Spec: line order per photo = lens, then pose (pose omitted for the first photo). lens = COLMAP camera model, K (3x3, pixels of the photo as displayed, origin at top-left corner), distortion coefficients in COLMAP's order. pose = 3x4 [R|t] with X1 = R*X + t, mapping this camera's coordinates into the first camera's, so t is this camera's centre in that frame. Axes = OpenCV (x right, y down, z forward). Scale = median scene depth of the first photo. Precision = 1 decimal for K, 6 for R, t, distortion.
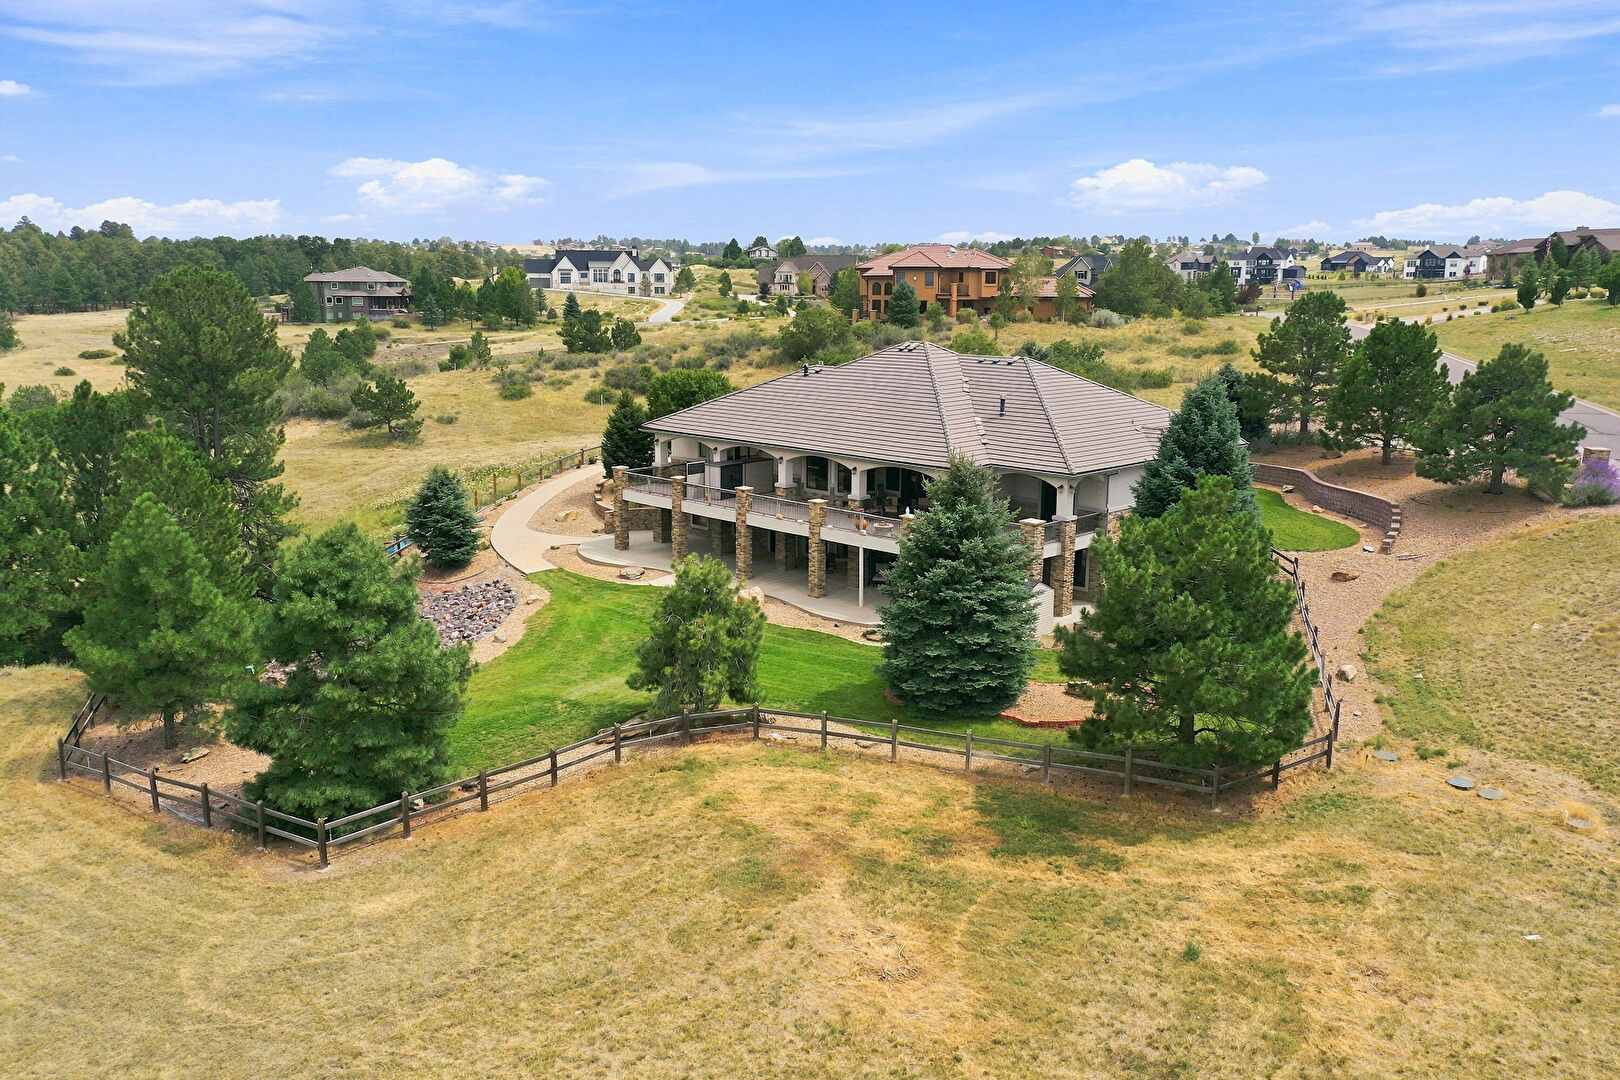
lens RADIAL K [[1279.1, 0, 816.8], [0, 1279.1, 546.2], [0, 0, 1]] dist [0.001990, -0.004433]
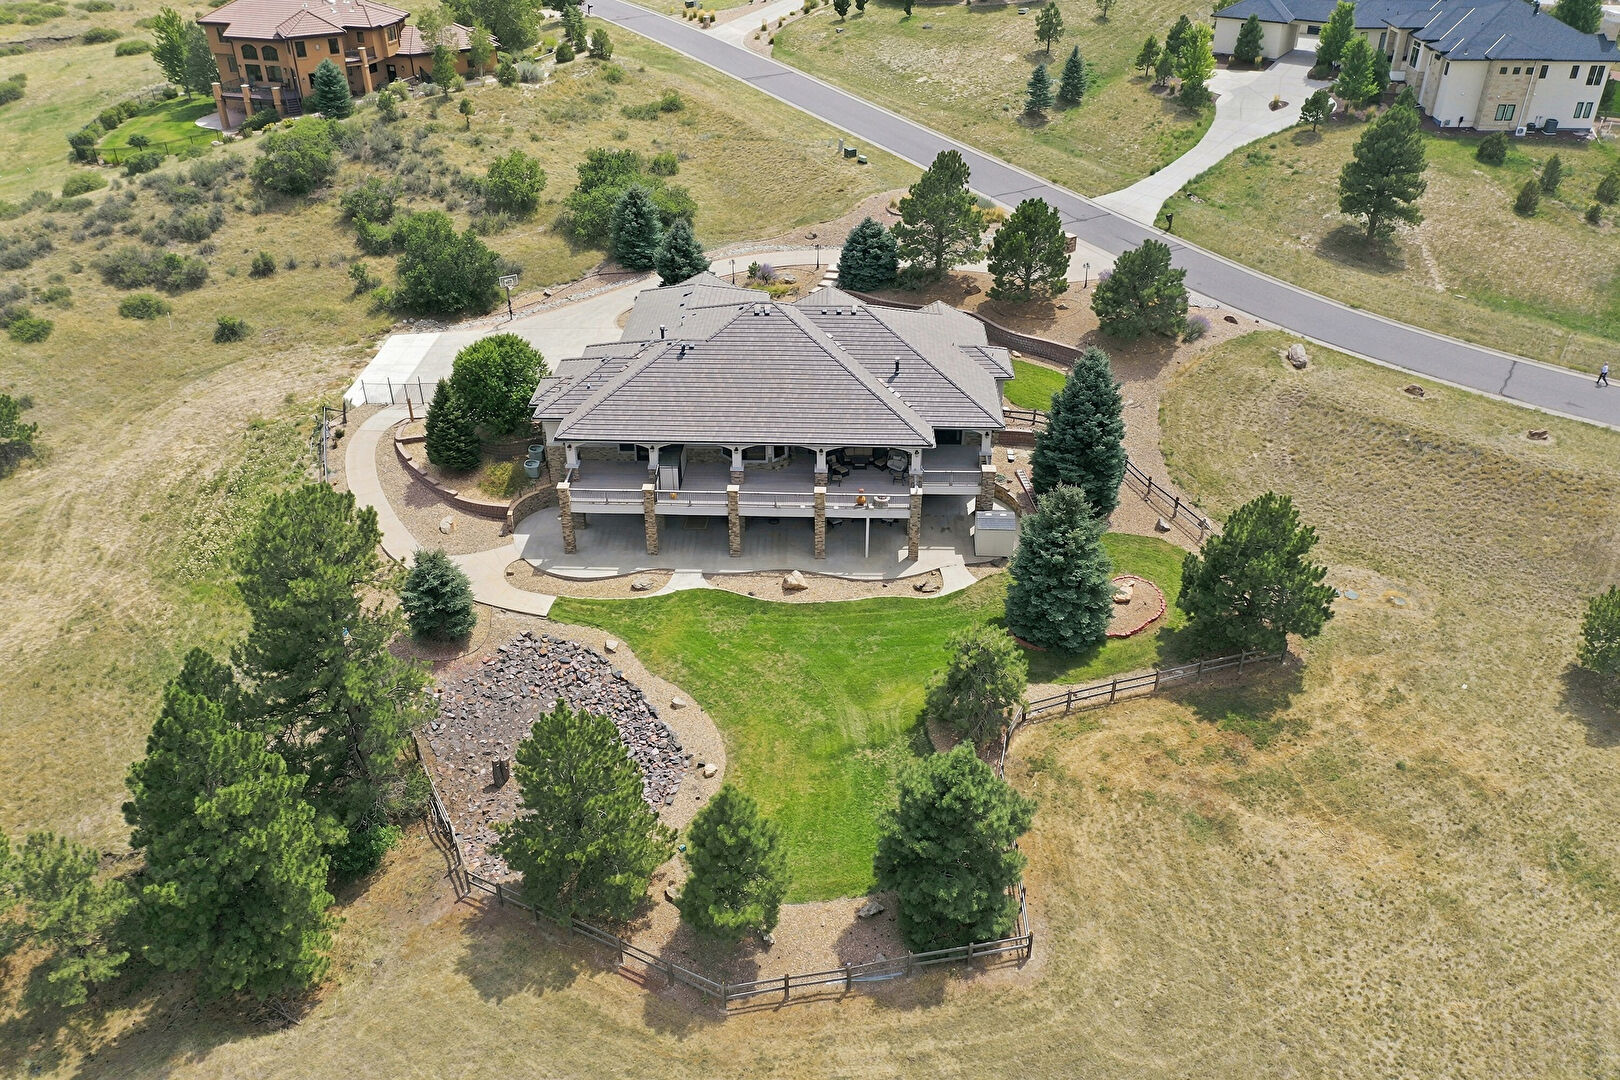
lens RADIAL K [[1270.6, 0, 817.5], [0, 1270.6, 537.4], [0, 0, 1]] dist [0.001951, -0.003521]
pose [[0.736444, -0.363189, 0.570740, -0.678271], [0.139292, 0.906998, 0.397433, -0.455092], [-0.662003, -0.213187, 0.718542, 0.096926]]
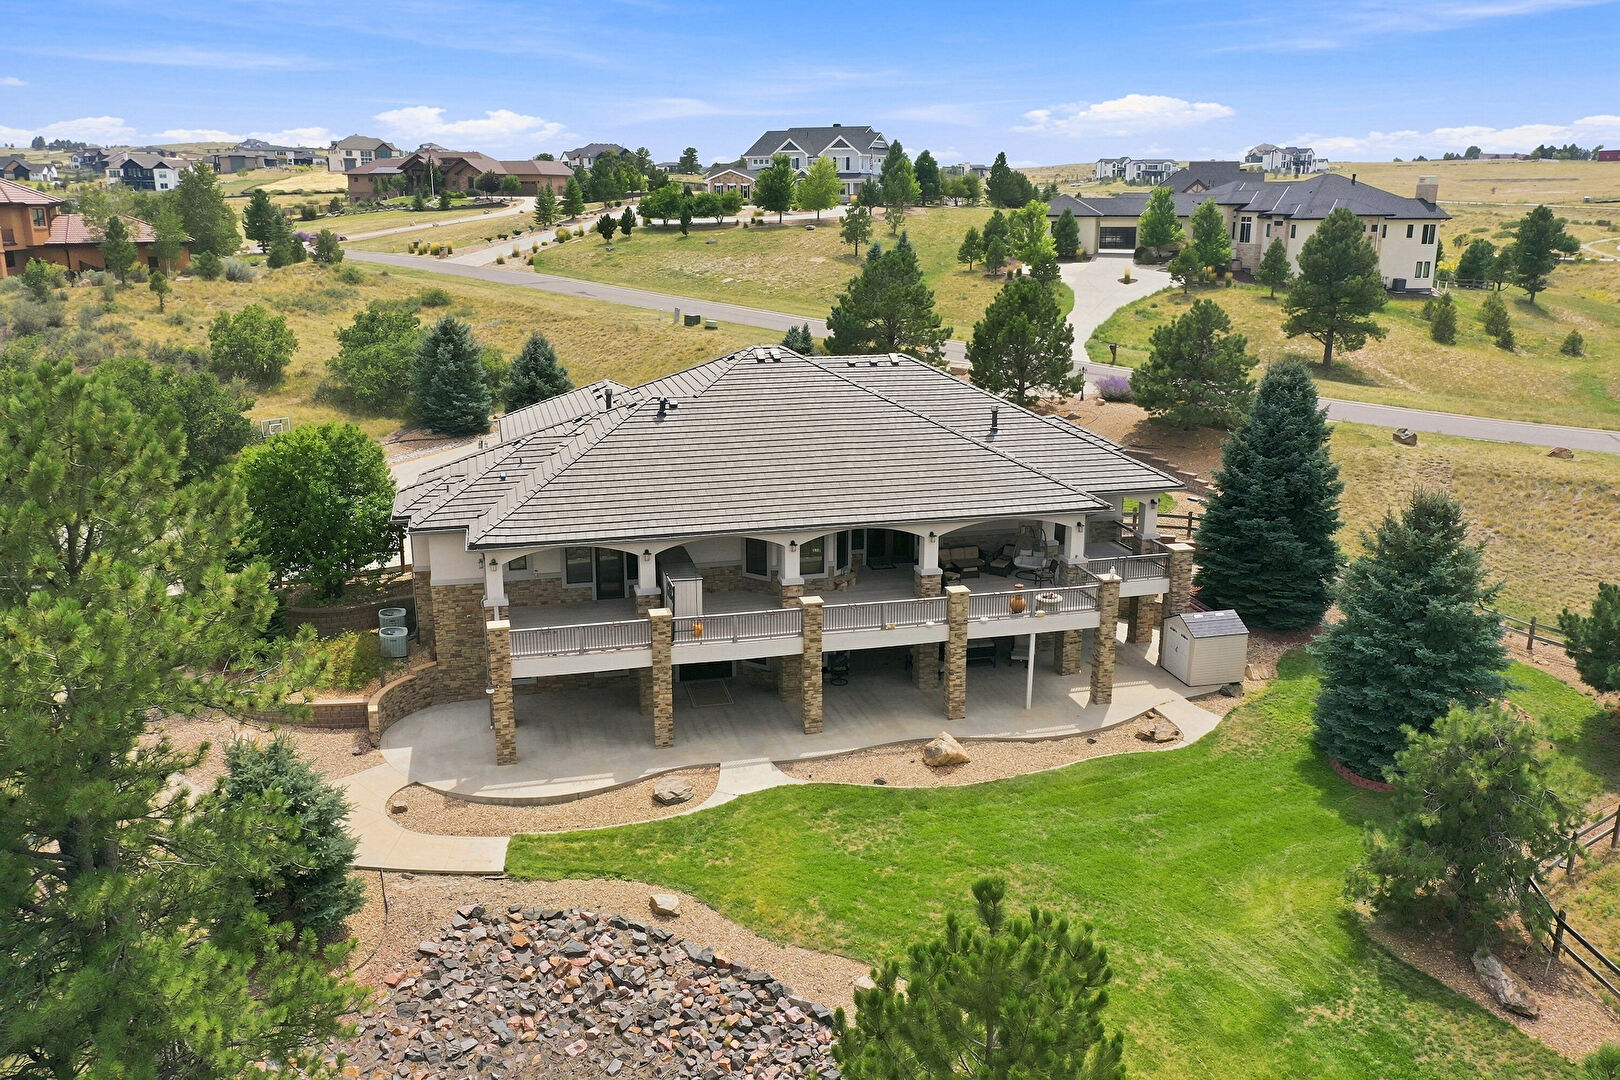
lens RADIAL K [[1267.3, 0, 810.0], [0, 1267.3, 540.0], [0, 0, 1]] dist [0.002954, -0.001920]
pose [[0.513822, -0.230214, 0.826432, -0.585566], [0.171256, 0.971458, 0.164137, -0.181402], [-0.840630, 0.057195, 0.538582, 0.641773]]
